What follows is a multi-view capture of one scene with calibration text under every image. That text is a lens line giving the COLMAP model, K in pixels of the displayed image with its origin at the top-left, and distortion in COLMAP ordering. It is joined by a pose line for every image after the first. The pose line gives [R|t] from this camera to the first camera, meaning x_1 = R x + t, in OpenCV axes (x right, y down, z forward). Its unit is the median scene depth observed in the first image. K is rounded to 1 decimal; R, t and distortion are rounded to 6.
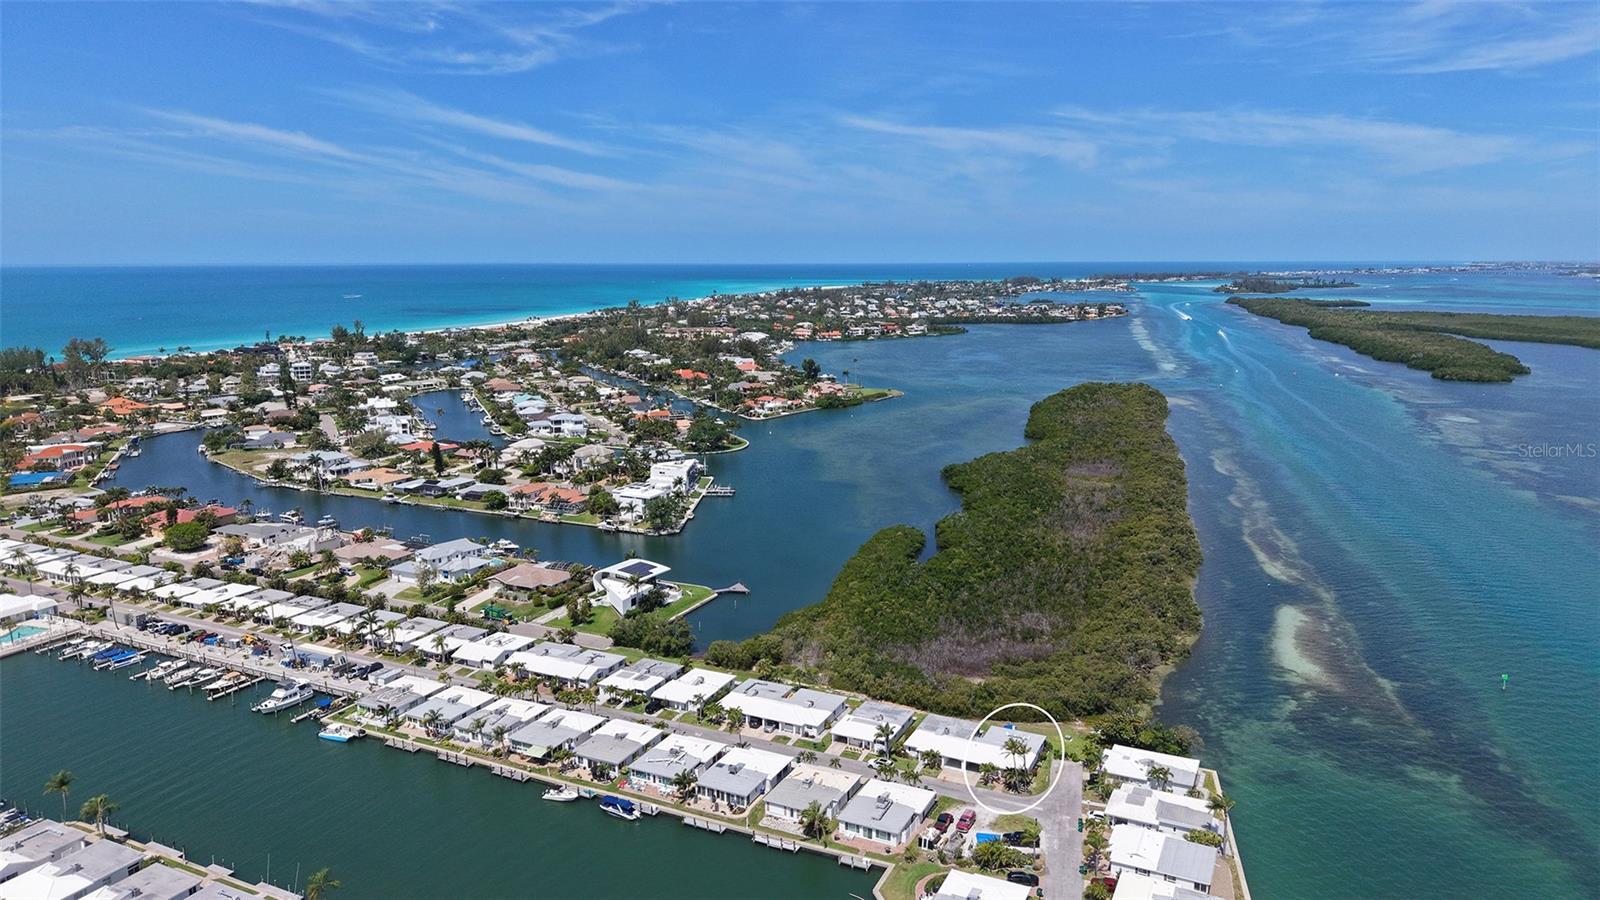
lens RADIAL K [[1068.6, 0, 803.0], [0, 1068.6, 460.2], [0, 0, 1]] dist [0.035435, -0.042737]
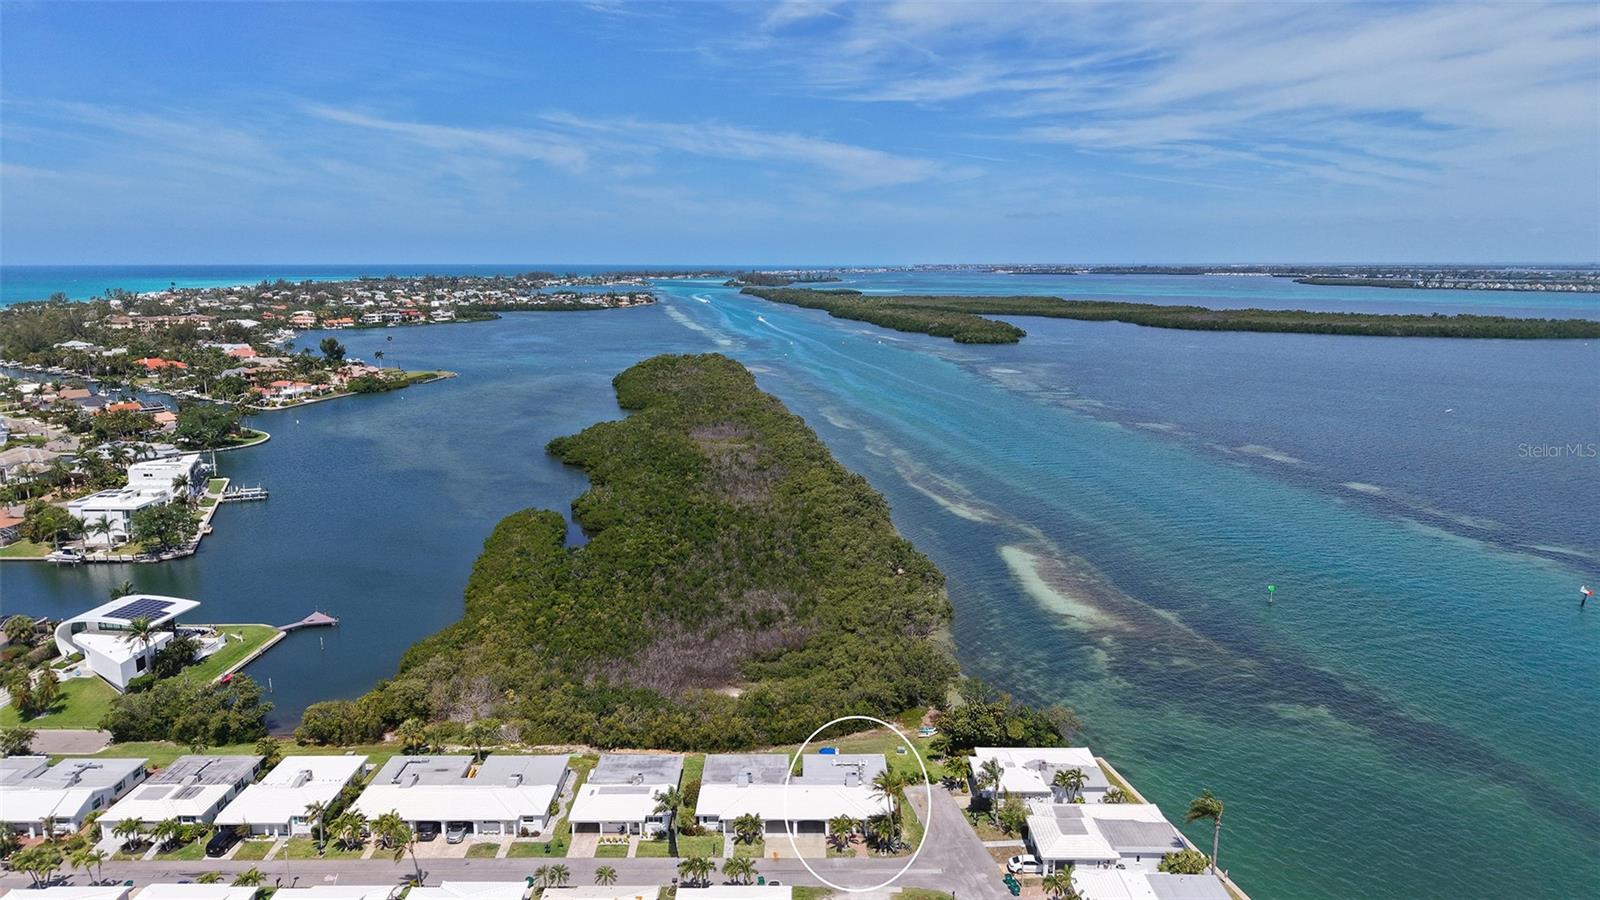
lens RADIAL K [[1068.6, 0, 803.0], [0, 1068.6, 460.2], [0, 0, 1]] dist [0.035435, -0.042737]
pose [[0.900192, -0.079803, 0.428118, -0.077162], [0.081287, 0.996580, 0.014848, 0.041896], [-0.427839, 0.021434, 0.903601, 0.307488]]
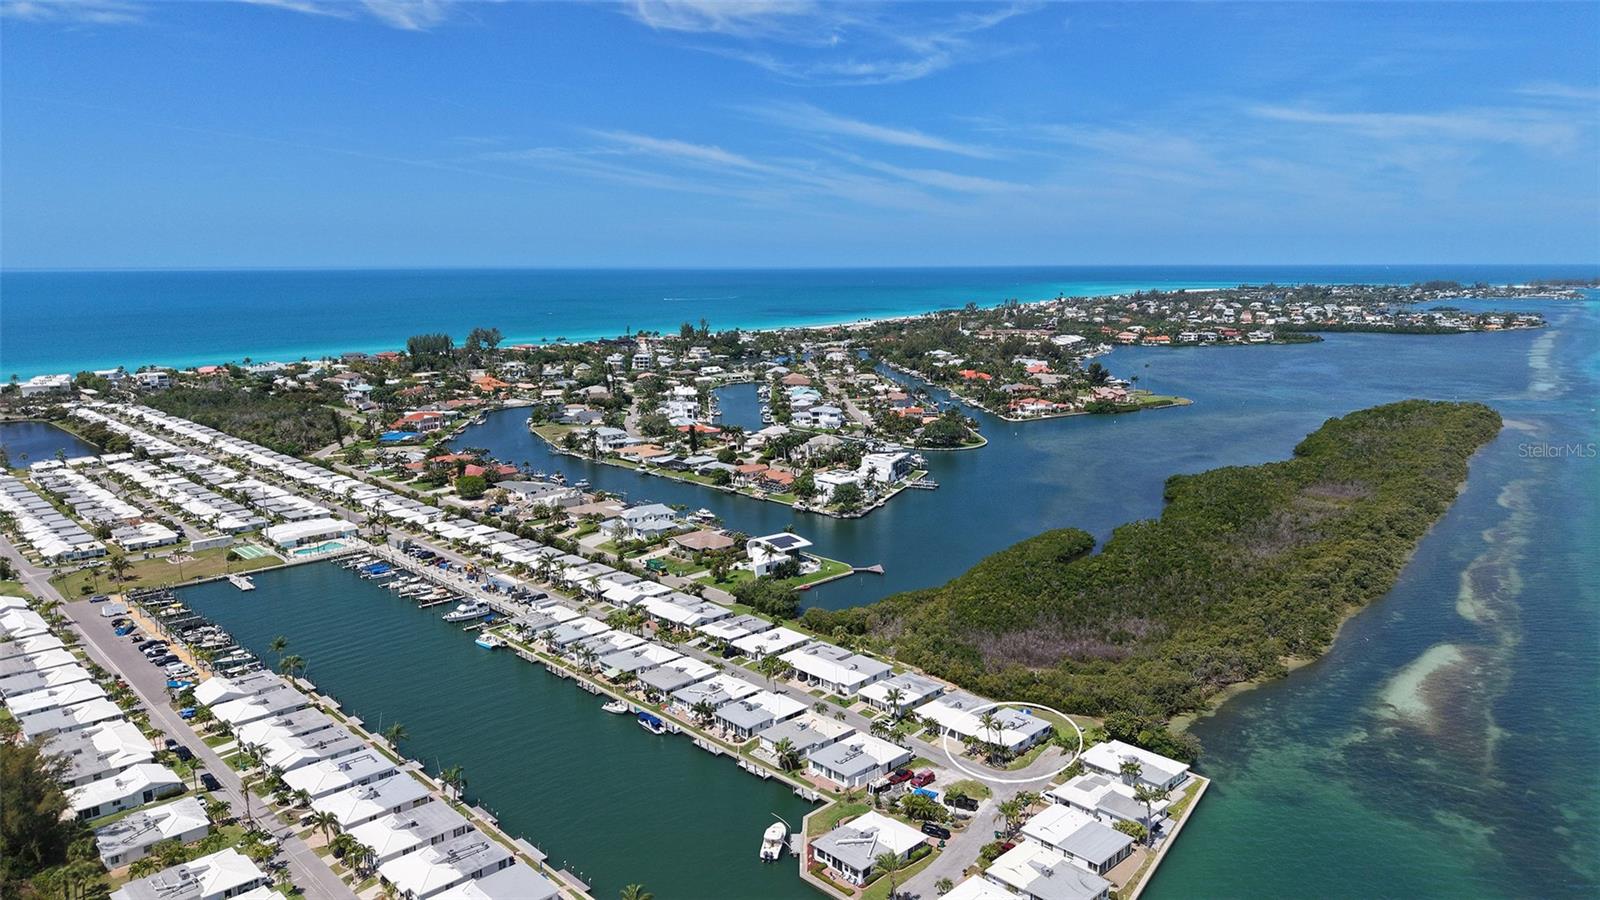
lens RADIAL K [[1066.3, 0, 803.8], [0, 1066.3, 466.2], [0, 0, 1]] dist [0.077561, -0.112442]
pose [[0.941333, 0.064357, -0.331285, 0.254653], [-0.063520, 0.997891, 0.013365, 0.008084], [0.331447, 0.008462, 0.943436, -0.048573]]
